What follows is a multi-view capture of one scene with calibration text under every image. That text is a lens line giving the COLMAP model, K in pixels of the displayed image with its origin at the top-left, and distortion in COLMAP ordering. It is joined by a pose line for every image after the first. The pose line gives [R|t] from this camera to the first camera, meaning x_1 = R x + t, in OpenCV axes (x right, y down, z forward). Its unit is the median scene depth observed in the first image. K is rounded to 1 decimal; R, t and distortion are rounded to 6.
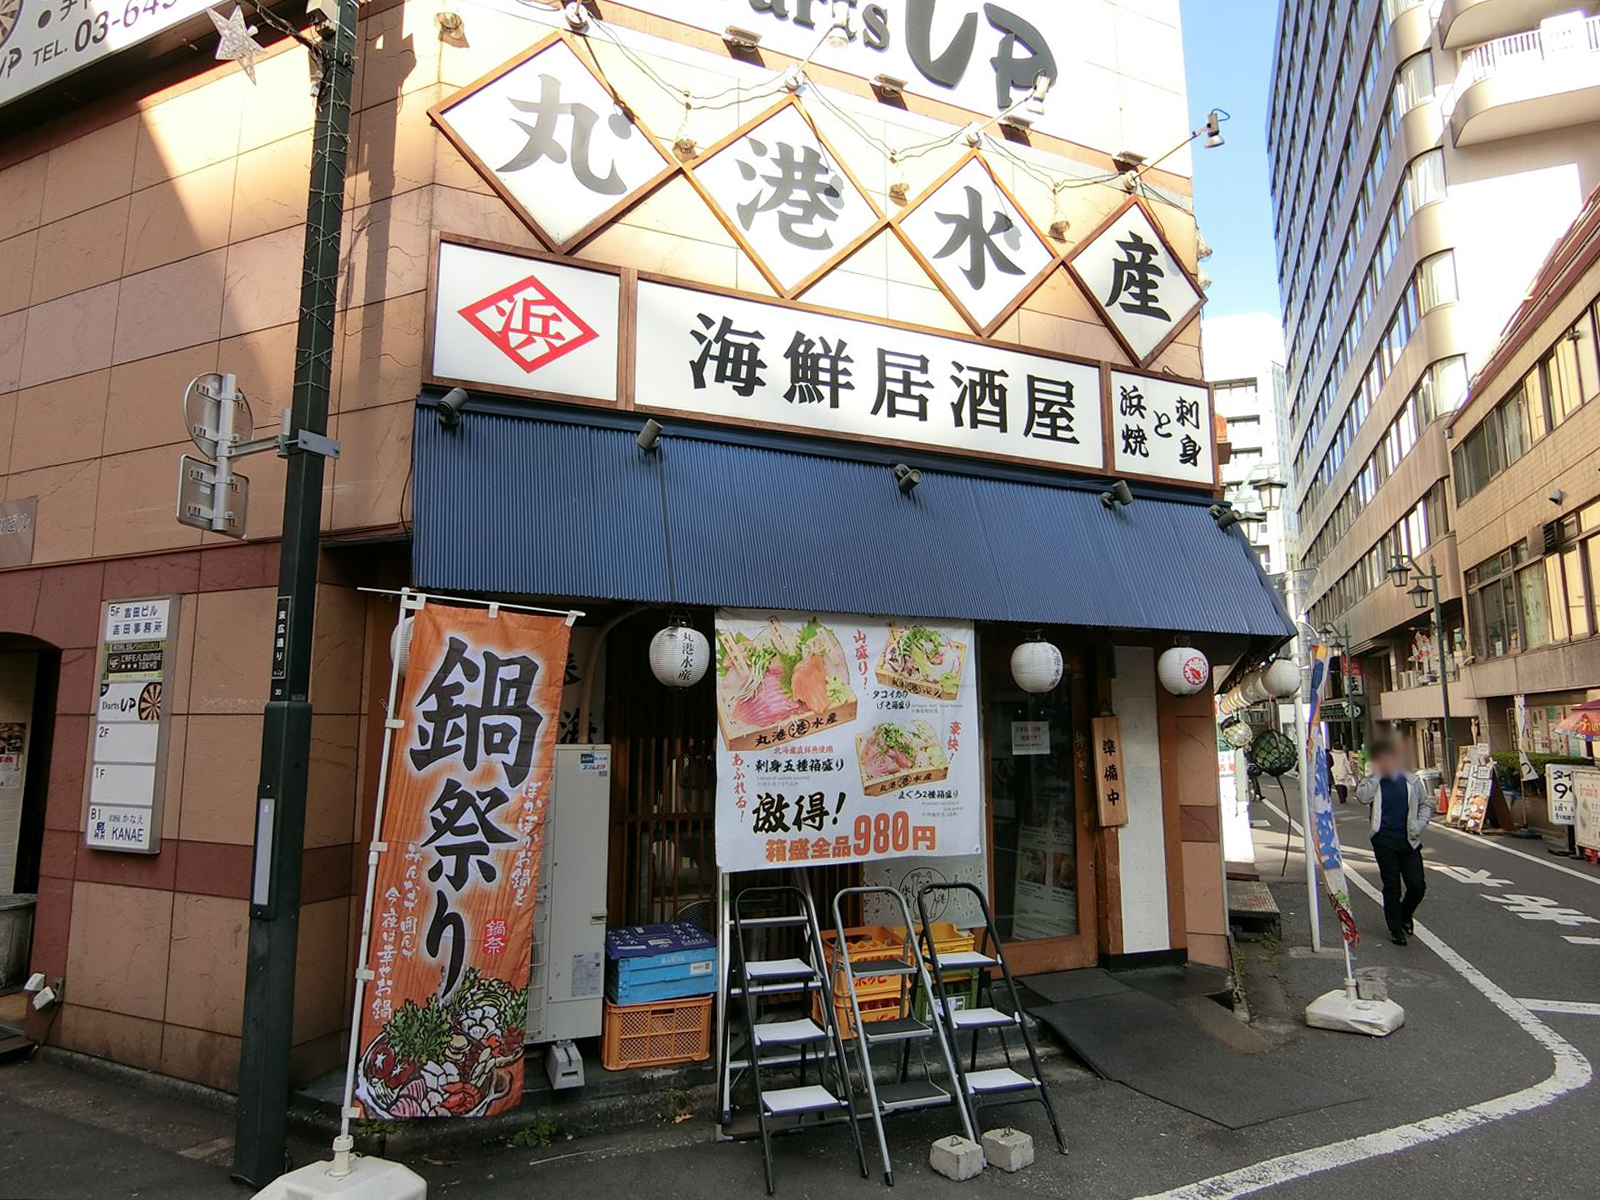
lens RADIAL K [[930.4, 0, 797.4], [0, 930.4, 591.7], [0, 0, 1]] dist [-0.021504, -0.002250]
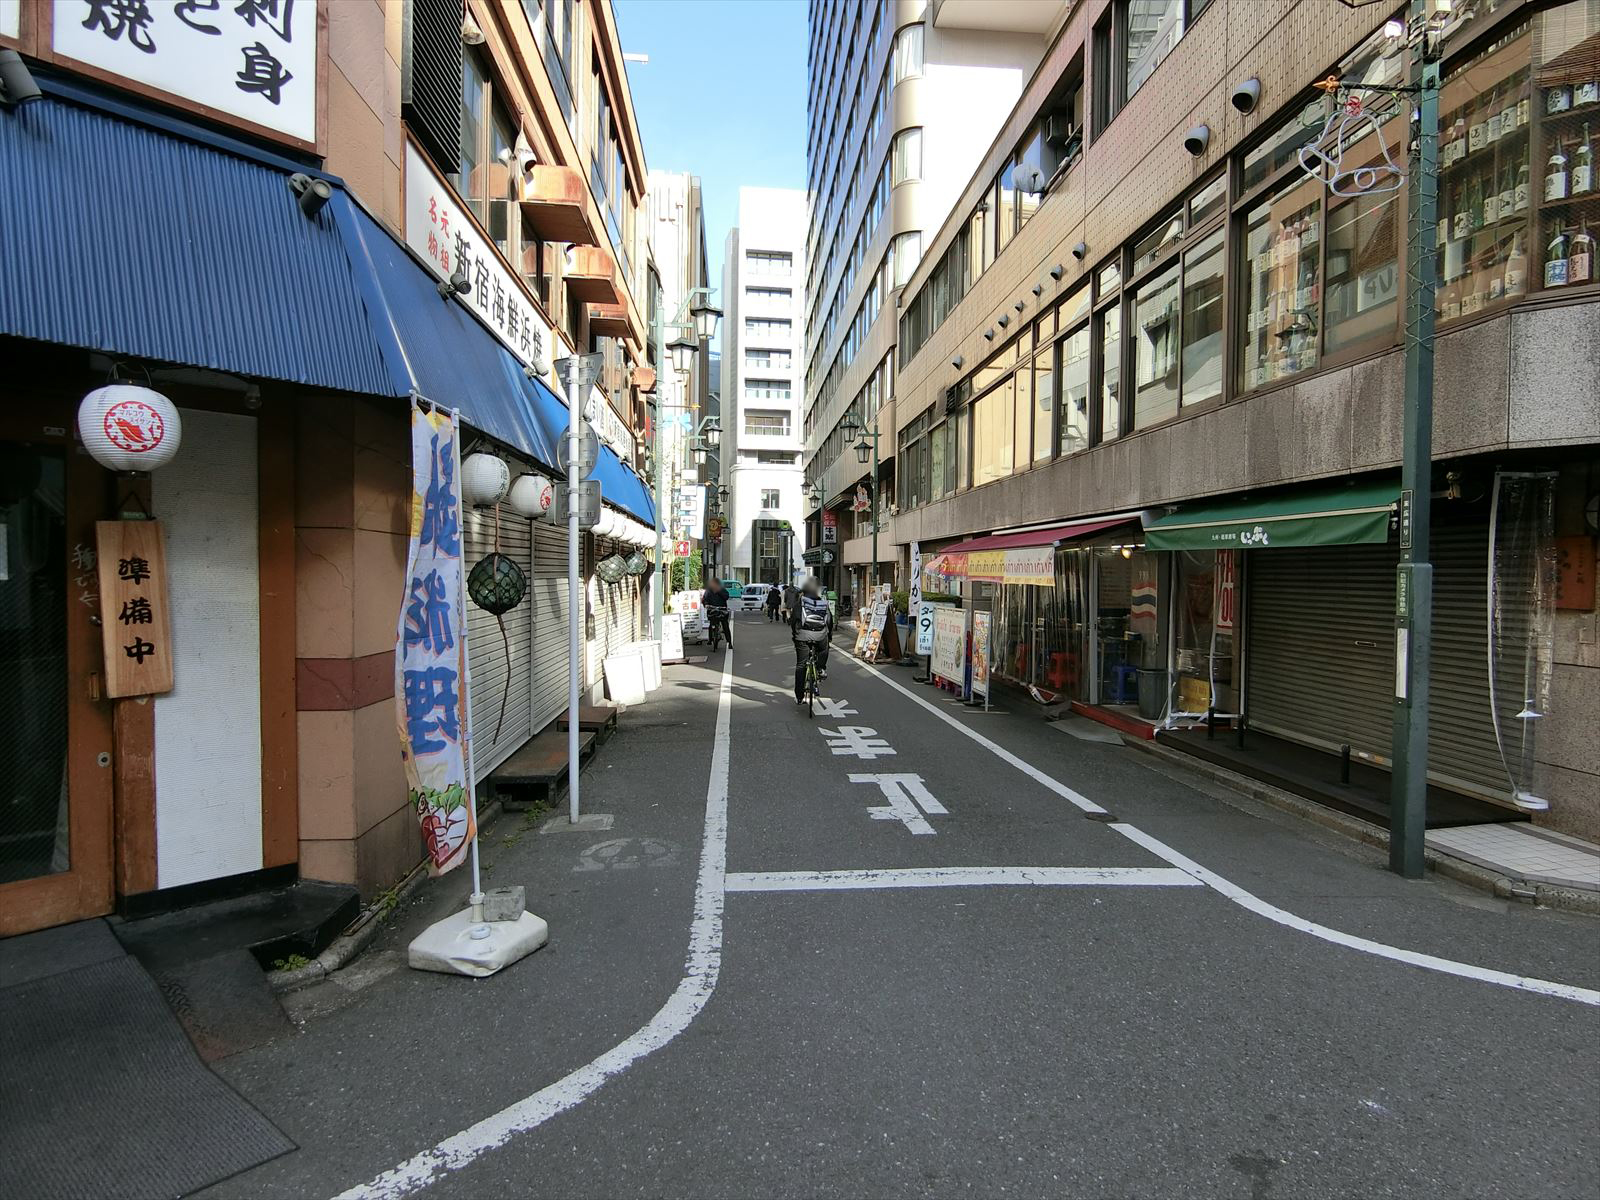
lens RADIAL K [[930.4, 0, 797.4], [0, 930.4, 591.7], [0, 0, 1]] dist [-0.021504, -0.002250]
pose [[0.878569, -0.003056, 0.477605, 0.287142], [-0.077389, 0.985855, 0.148667, 0.039212], [-0.471304, -0.167575, 0.865905, 0.181753]]
